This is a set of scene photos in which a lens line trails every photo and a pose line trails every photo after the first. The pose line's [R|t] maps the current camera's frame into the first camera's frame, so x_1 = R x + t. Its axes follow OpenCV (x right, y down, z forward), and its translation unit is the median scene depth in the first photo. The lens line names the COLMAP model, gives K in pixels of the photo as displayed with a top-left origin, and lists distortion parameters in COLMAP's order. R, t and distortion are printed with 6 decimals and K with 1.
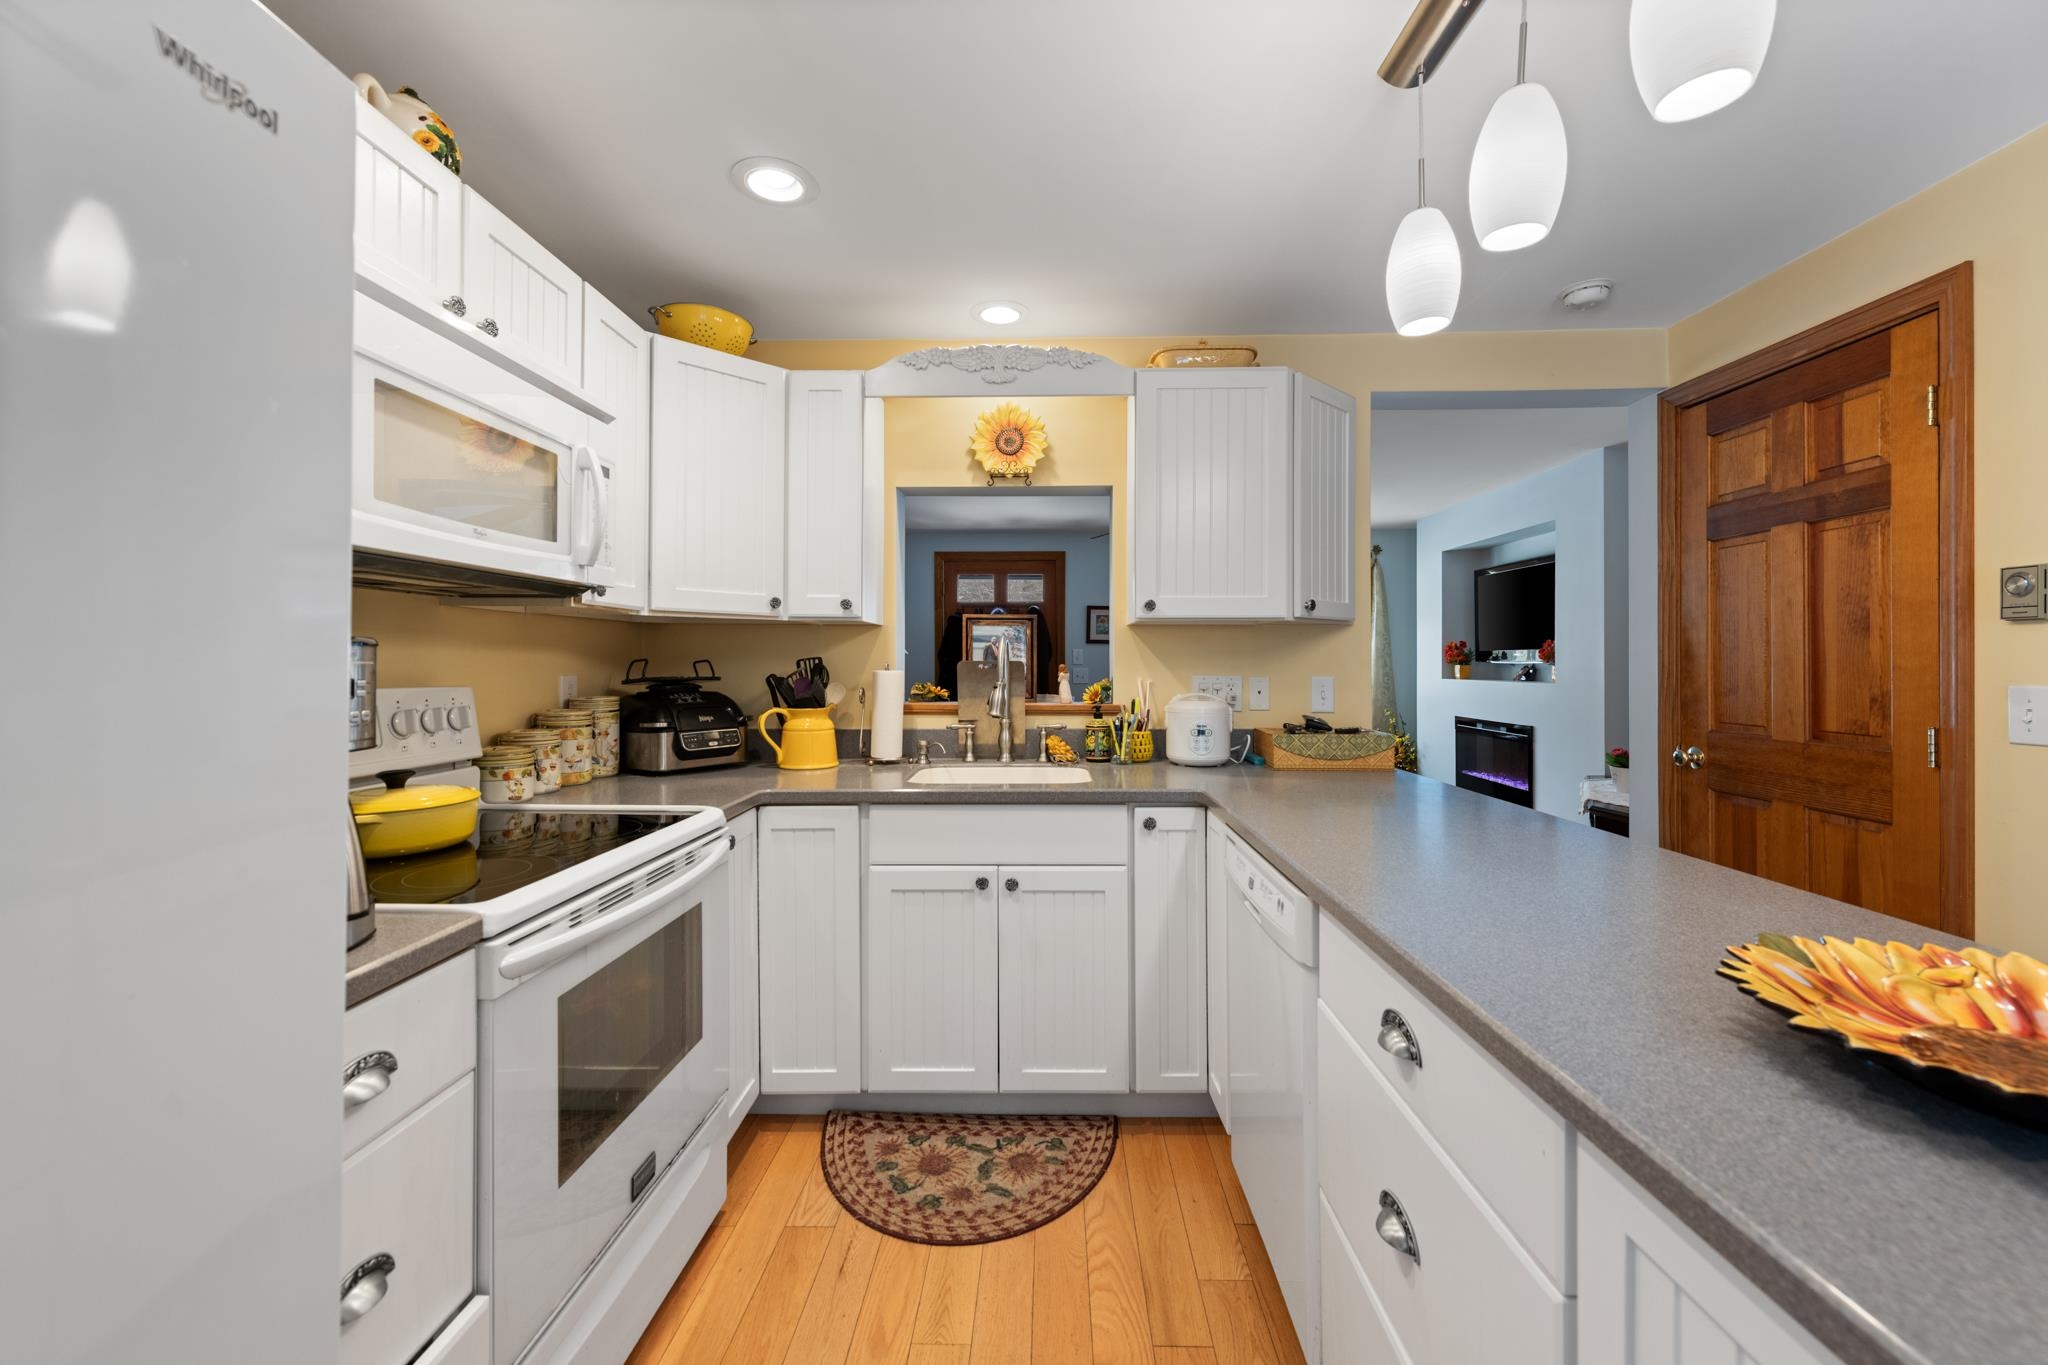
lens RADIAL K [[800.1, 0, 1028.0], [0, 800.1, 655.9], [0, 0, 1]] dist [0.007905, -0.003421]
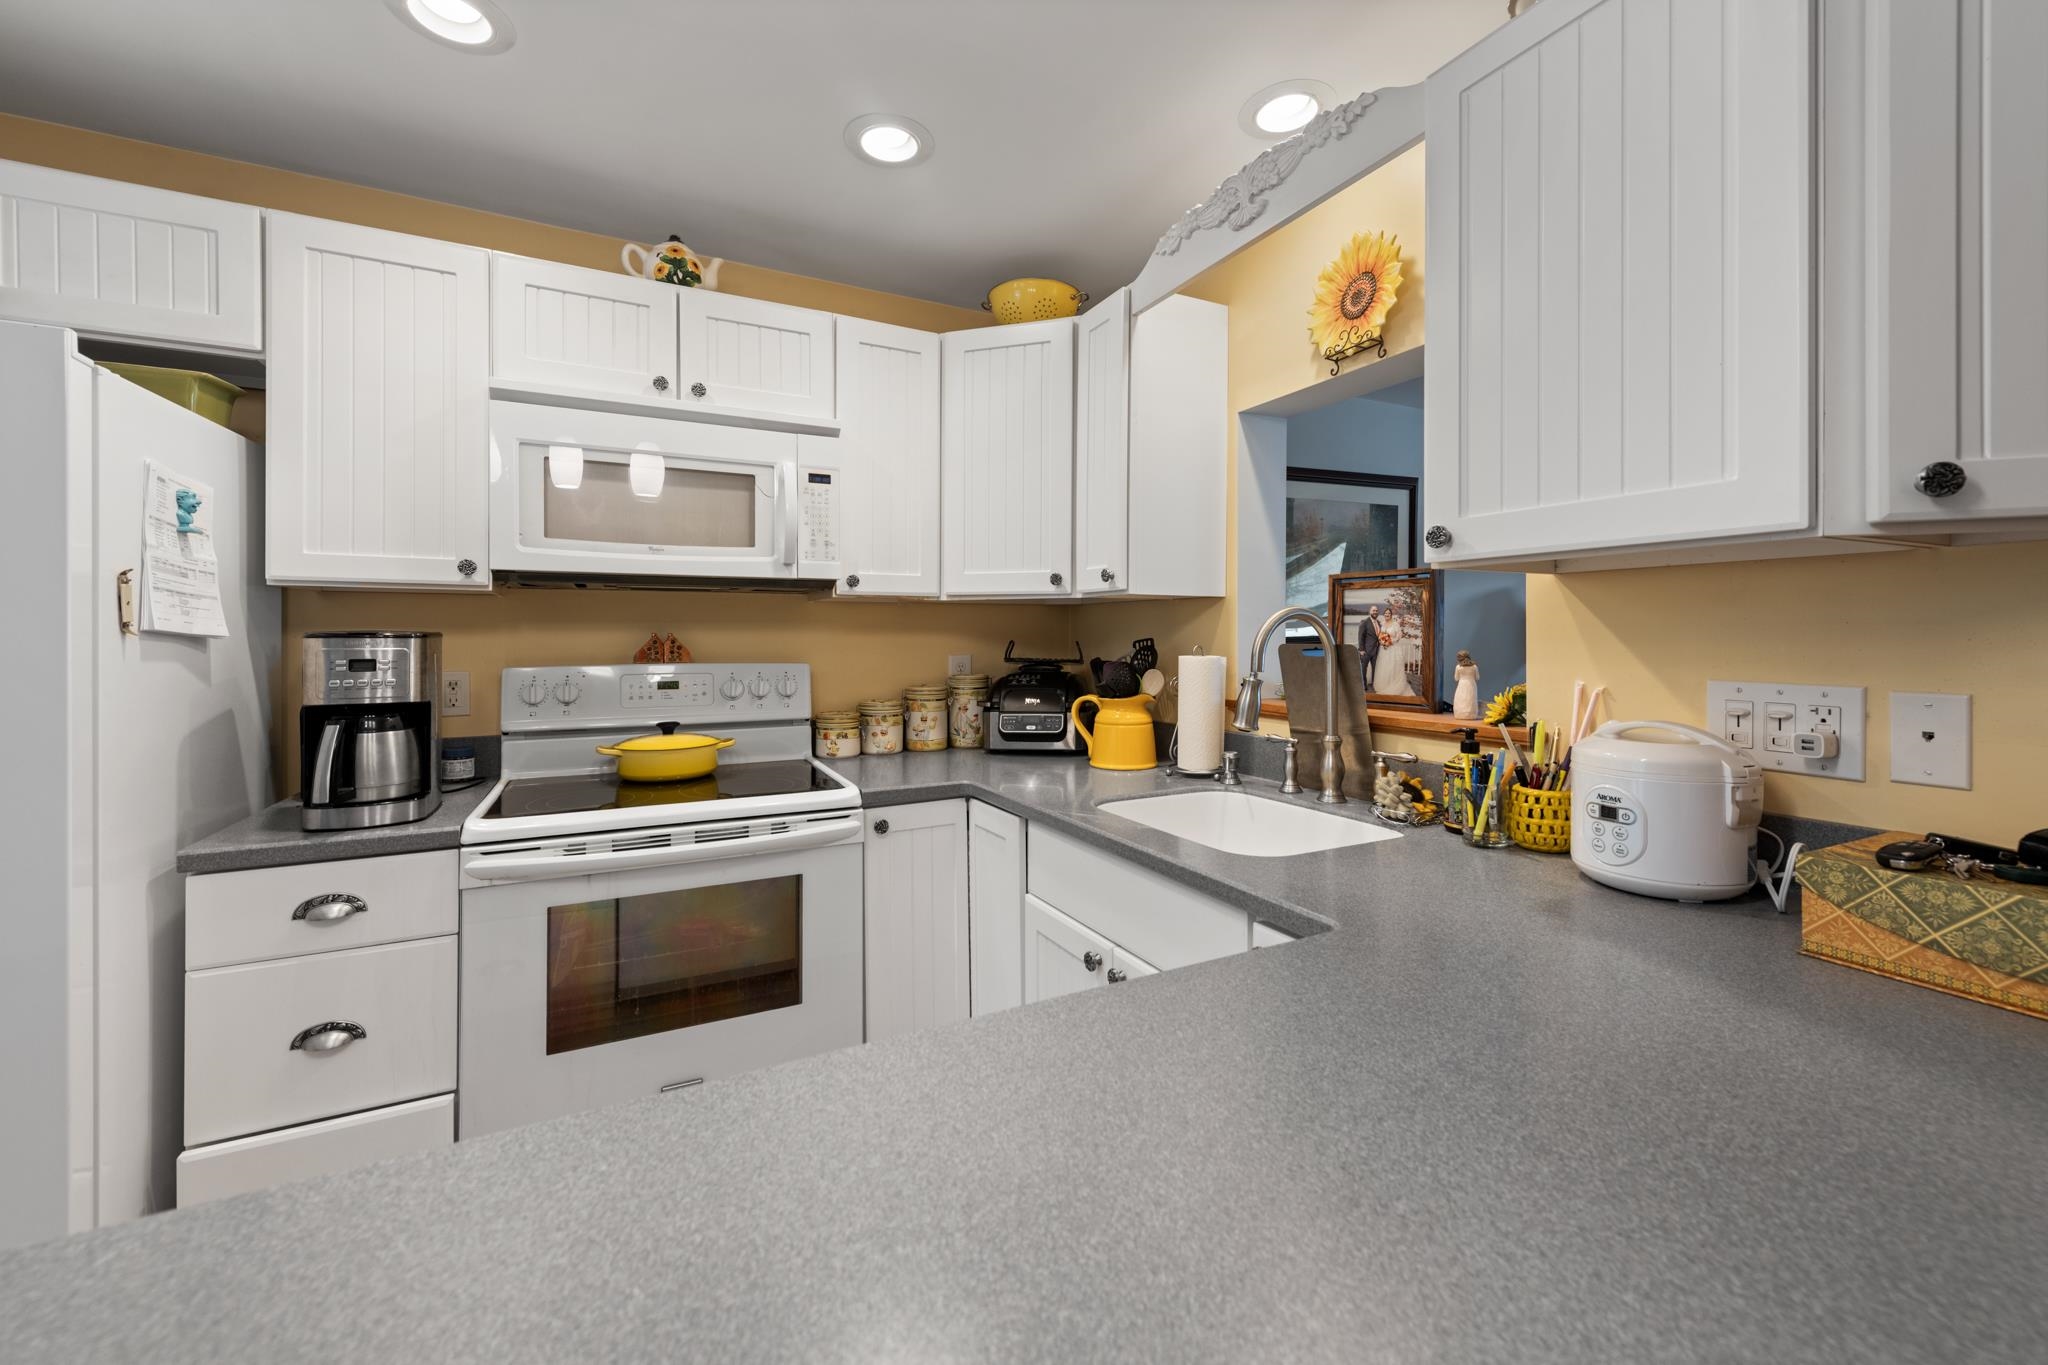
lens RADIAL K [[804.4, 0, 1047.8], [0, 804.4, 640.3], [0, 0, 1]] dist [0.000614, -0.000086]
pose [[0.486041, 0.003024, -0.873931, 0.441734], [0.008063, 0.999936, 0.007945, -0.004140], [0.873899, -0.010908, 0.485986, 0.507412]]
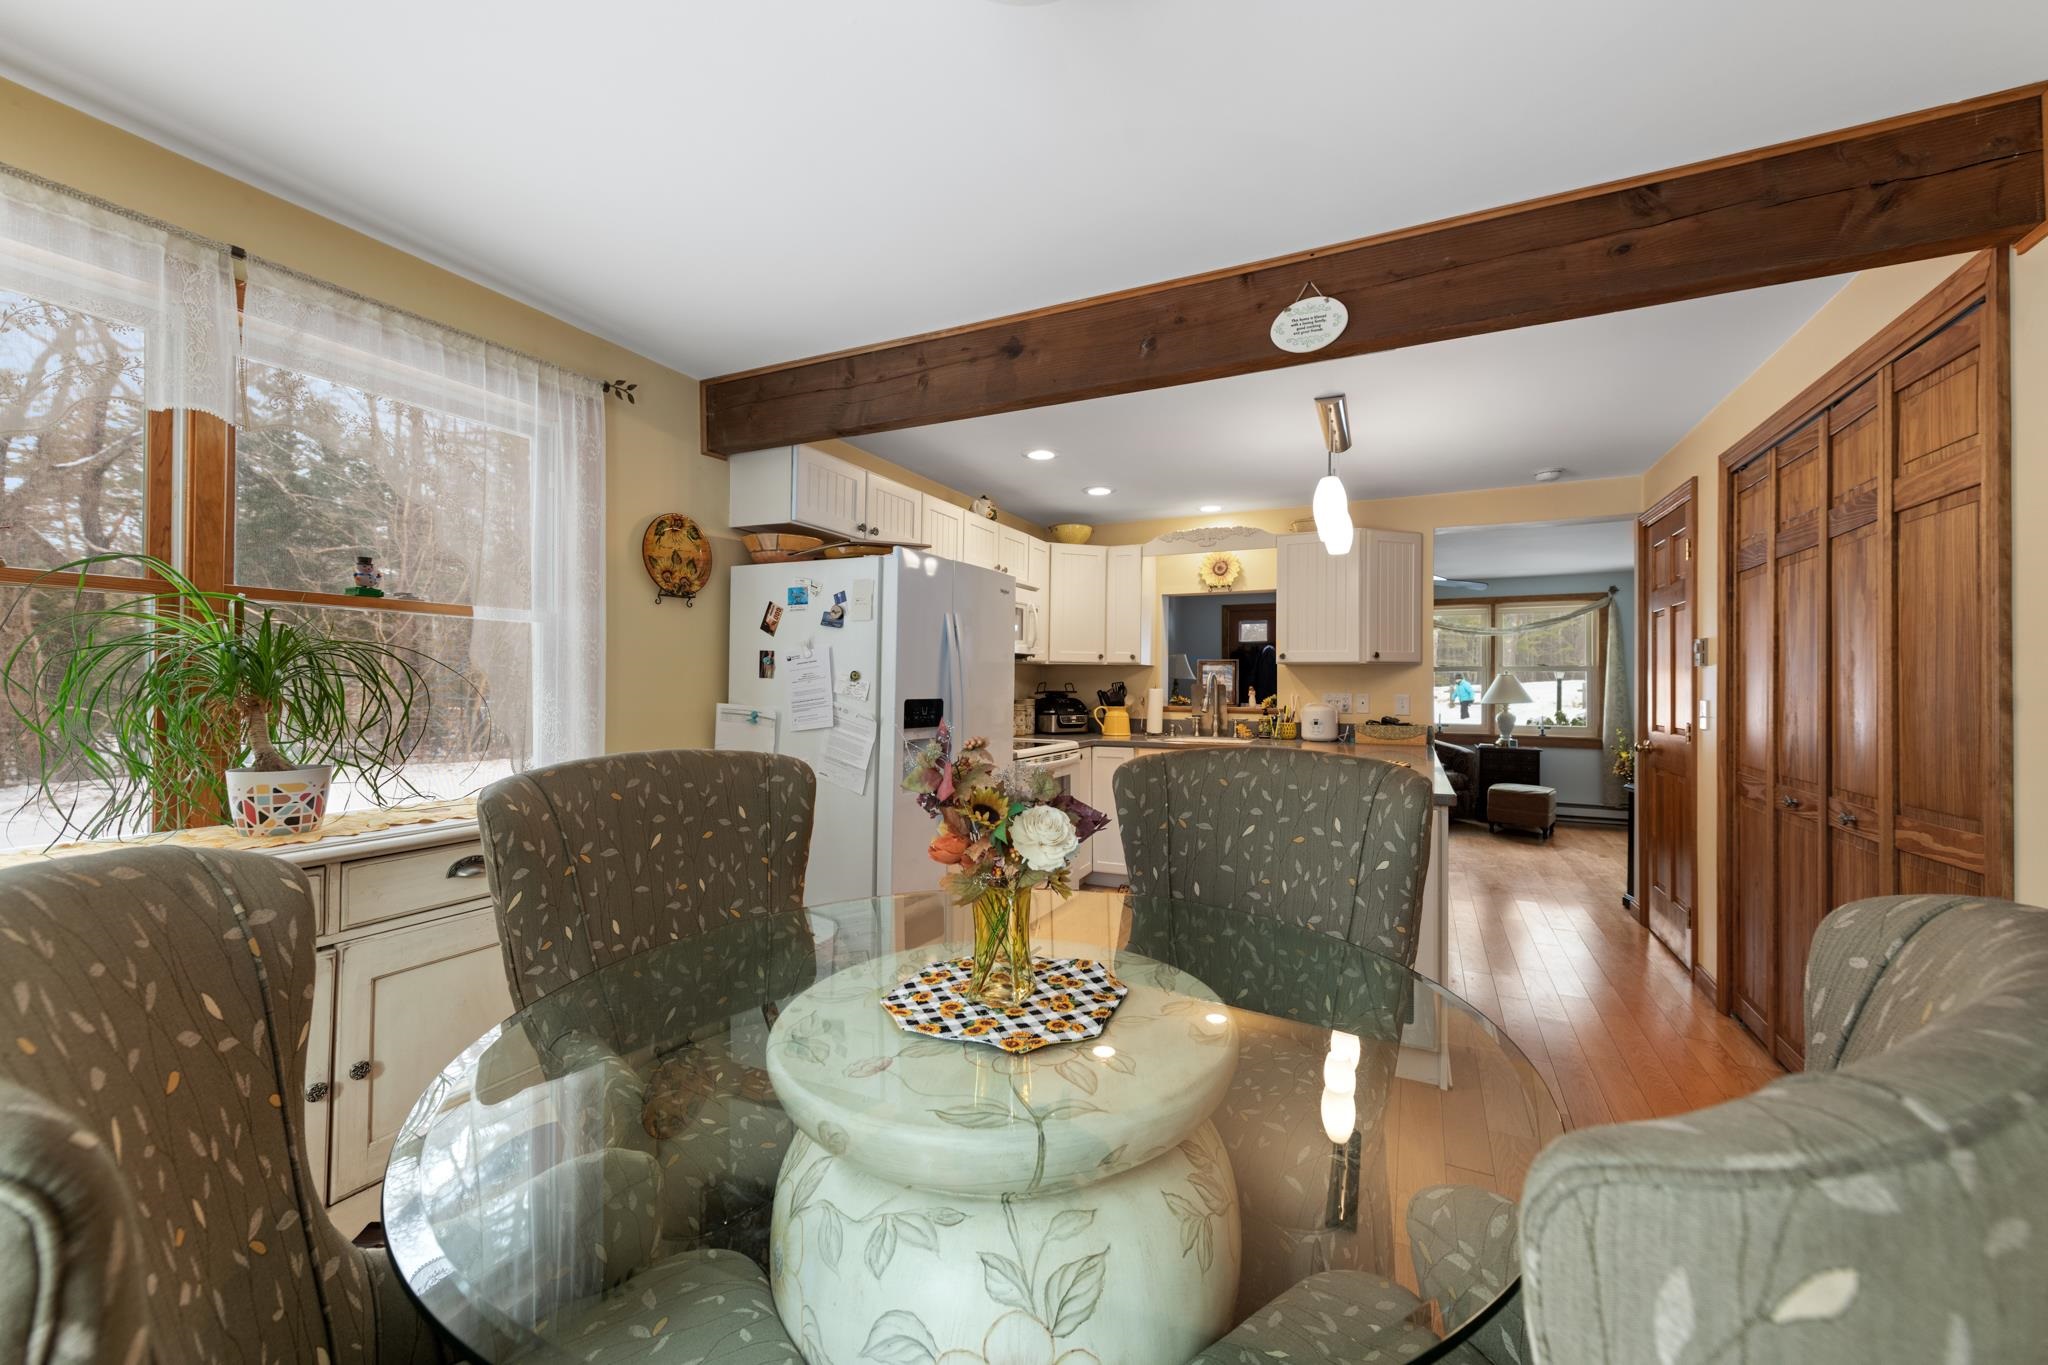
lens RADIAL K [[802.9, 0, 1024.0], [0, 802.9, 682.5], [0, 0, 1]] dist [0.007807, -0.000148]
pose [[0.910424, 0.005066, -0.413646, 0.364953], [-0.004045, 0.999986, 0.003343, -0.003091], [0.413657, -0.001371, 0.910432, -0.984688]]
